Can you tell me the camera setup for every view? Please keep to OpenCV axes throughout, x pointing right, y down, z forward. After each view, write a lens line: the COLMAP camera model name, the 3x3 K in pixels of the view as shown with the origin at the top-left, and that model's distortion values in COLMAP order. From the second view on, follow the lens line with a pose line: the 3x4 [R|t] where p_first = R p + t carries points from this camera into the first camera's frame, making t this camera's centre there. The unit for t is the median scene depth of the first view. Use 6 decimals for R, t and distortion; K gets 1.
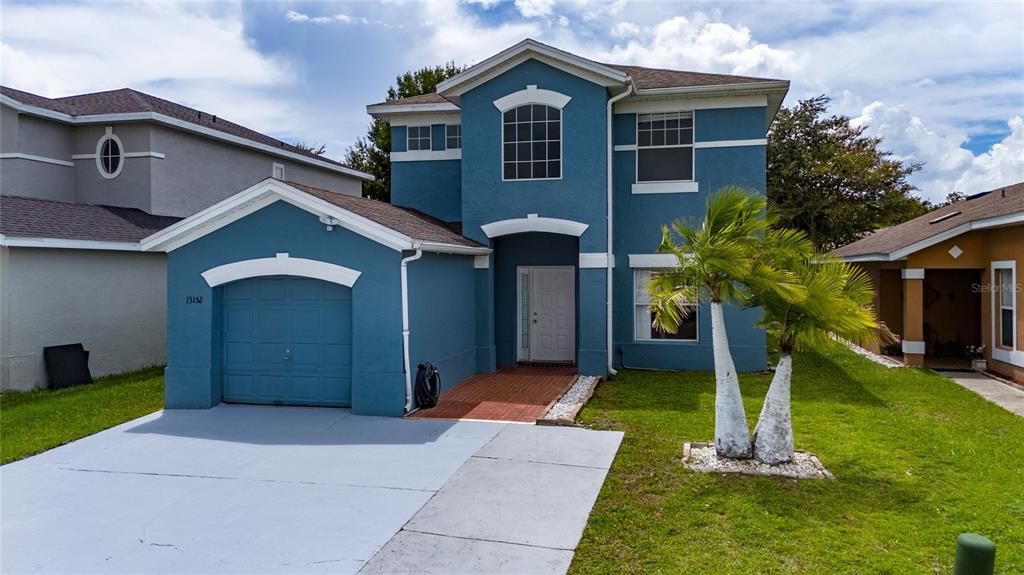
lens RADIAL K [[761.2, 0, 514.1], [0, 761.2, 271.9], [0, 0, 1]] dist [0.085207, -0.095964]
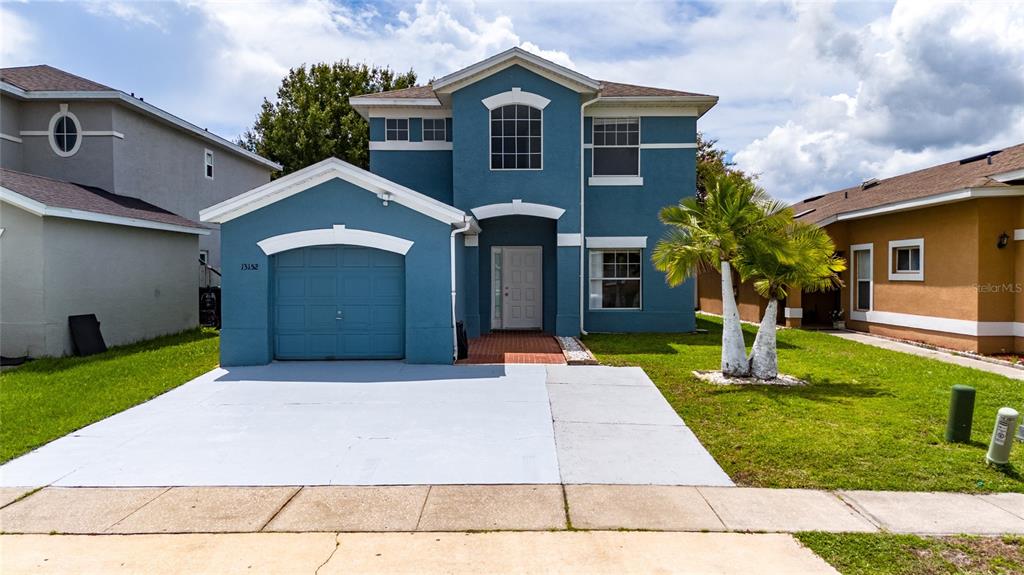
lens RADIAL K [[752.9, 0, 516.9], [0, 752.9, 293.9], [0, 0, 1]] dist [0.094579, -0.122057]
pose [[0.970851, -0.005721, 0.239618, -0.252549], [0.000103, 0.999725, 0.023448, 0.041009], [-0.239686, -0.022740, 0.970584, -0.119649]]
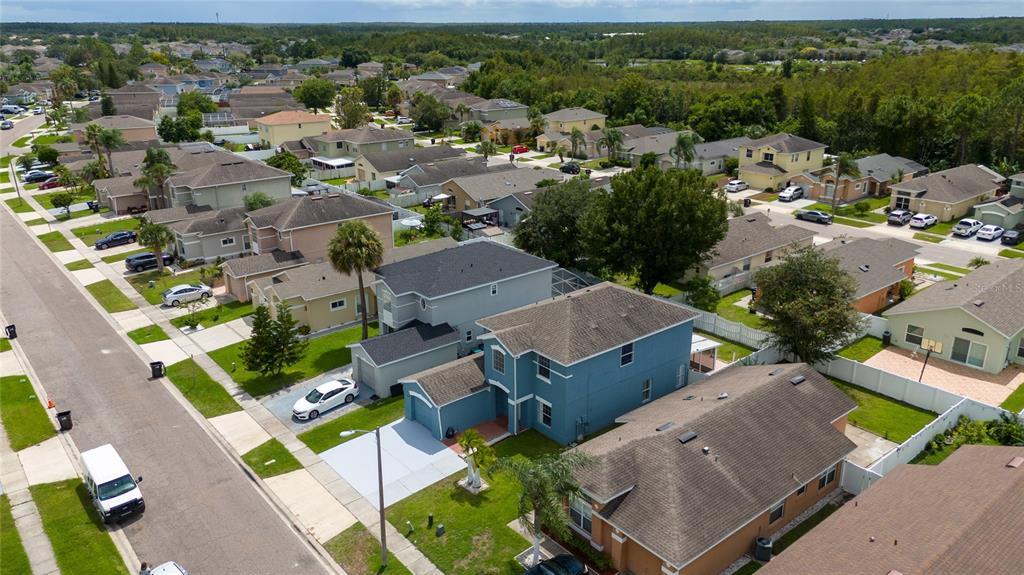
lens RADIAL K [[752.9, 0, 516.9], [0, 752.9, 293.9], [0, 0, 1]] dist [0.094579, -0.122057]
pose [[0.802333, 0.200101, -0.562336, 1.812091], [0.004158, 0.940234, 0.340504, -1.516694], [0.596862, -0.275536, 0.753548, -1.263288]]
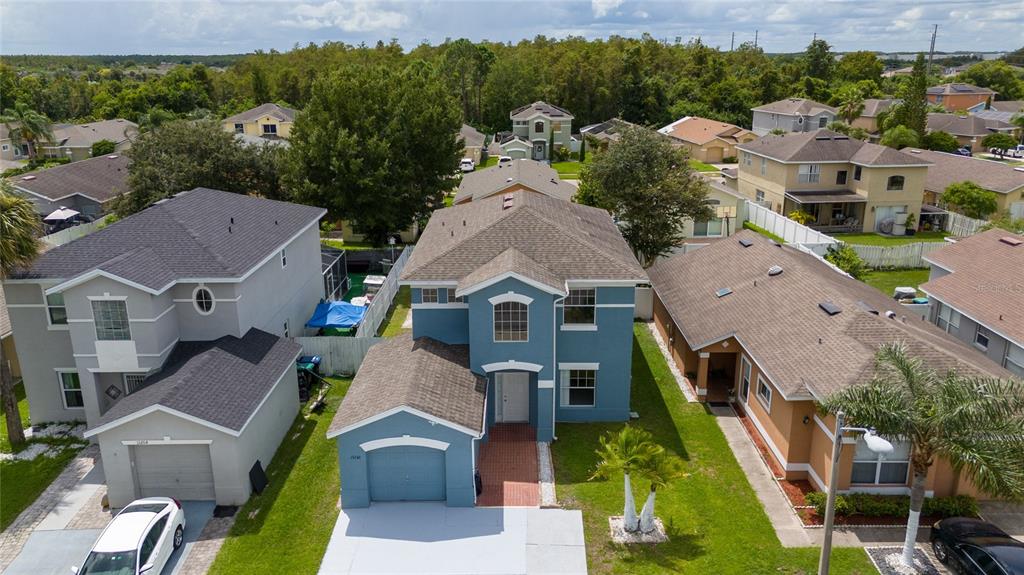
lens RADIAL K [[752.9, 0, 516.9], [0, 752.9, 293.9], [0, 0, 1]] dist [0.094579, -0.122057]
pose [[0.971823, -0.073449, 0.223978, -0.346163], [0.003463, 0.954558, 0.298005, -0.747137], [-0.235688, -0.288832, 0.927915, -0.588085]]
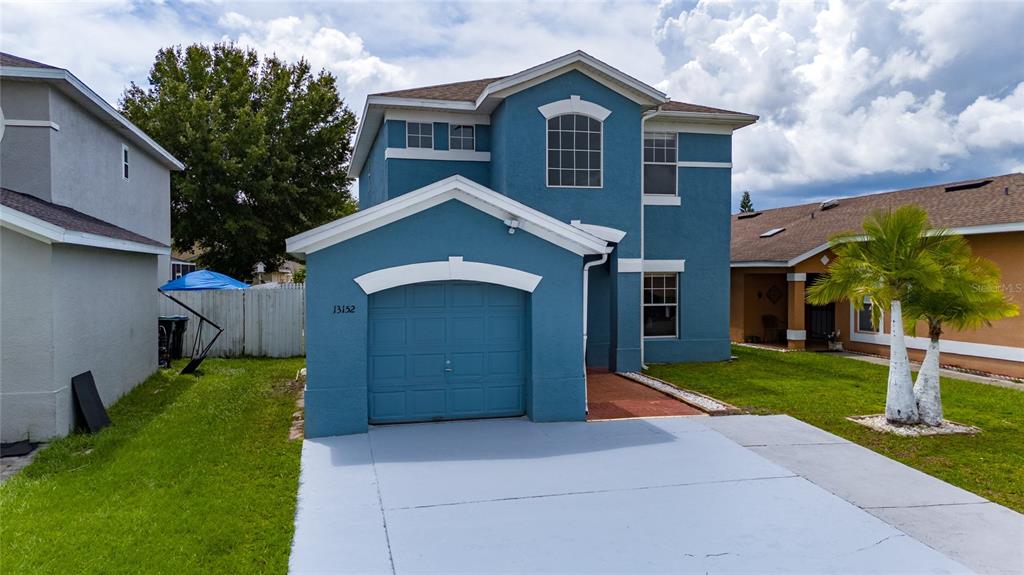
lens RADIAL K [[752.9, 0, 516.9], [0, 752.9, 293.9], [0, 0, 1]] dist [0.094579, -0.122057]
pose [[0.880761, -0.013265, 0.473376, -0.534815], [0.002278, 0.999715, 0.023777, -0.000524], [-0.473556, -0.019863, 0.880540, 0.130681]]
